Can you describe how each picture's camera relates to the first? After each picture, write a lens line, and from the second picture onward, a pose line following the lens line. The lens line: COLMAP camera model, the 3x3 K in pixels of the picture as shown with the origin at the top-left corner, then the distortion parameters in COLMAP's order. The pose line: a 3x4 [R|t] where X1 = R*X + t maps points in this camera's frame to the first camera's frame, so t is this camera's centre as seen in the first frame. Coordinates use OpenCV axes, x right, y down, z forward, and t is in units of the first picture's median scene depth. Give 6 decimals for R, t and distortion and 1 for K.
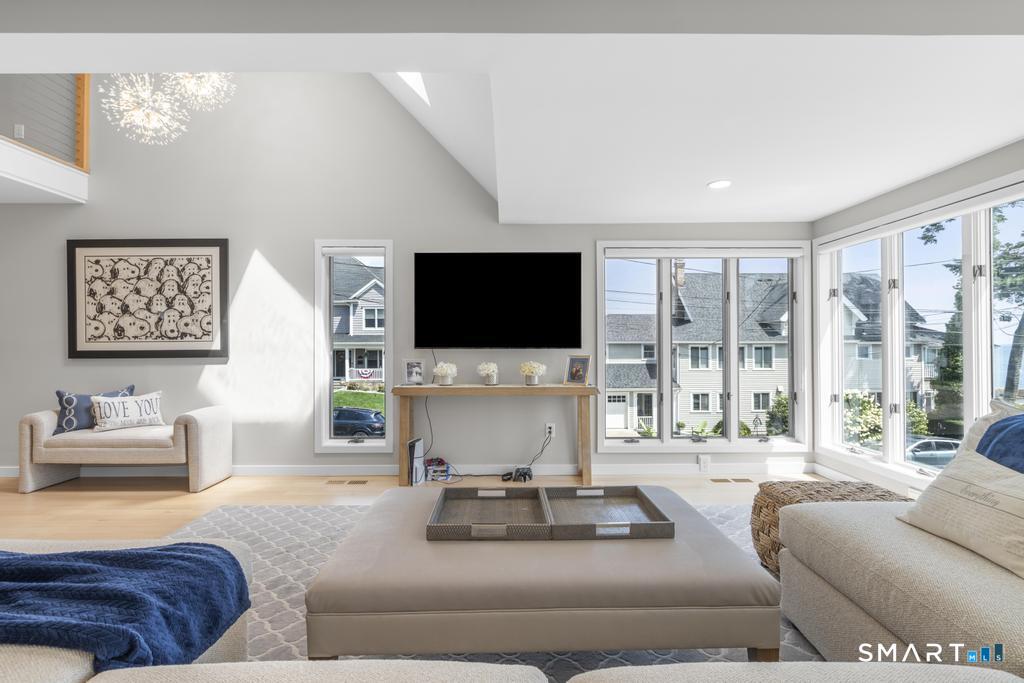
lens RADIAL K [[461.6, 0, 509.6], [0, 461.6, 339.4], [0, 0, 1]] dist [0.000245, 0.000701]
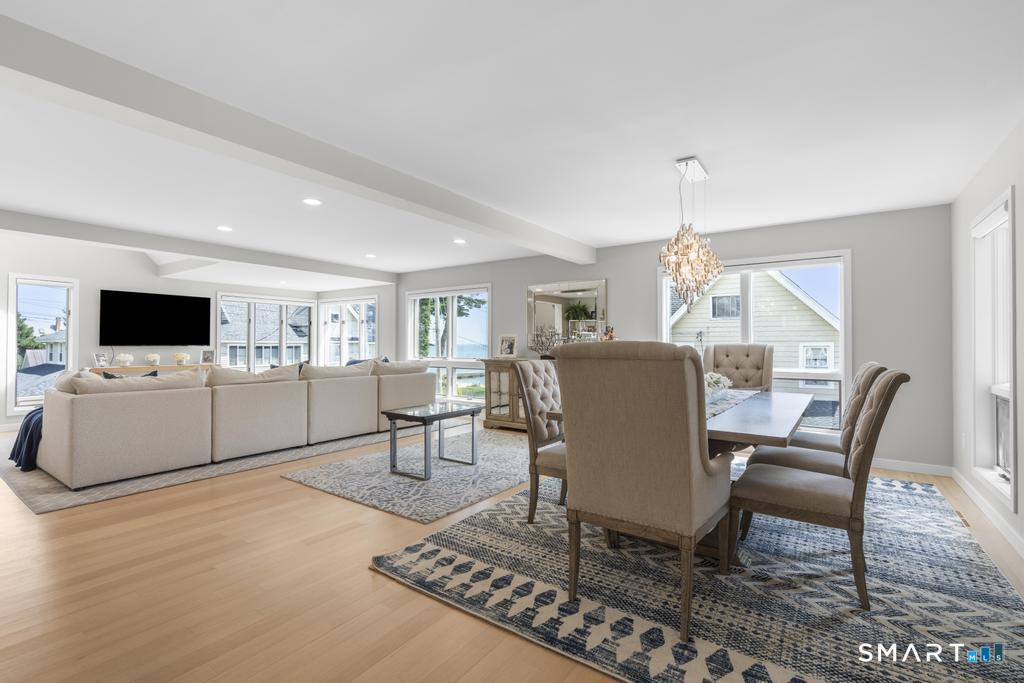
lens RADIAL K [[461.6, 0, 509.6], [0, 461.6, 339.4], [0, 0, 1]] dist [0.000245, 0.000701]
pose [[0.588687, 0.011847, 0.808274, -0.690100], [-0.013209, 0.999900, -0.005034, -0.015708], [-0.808253, -0.007713, 0.588785, -1.214140]]
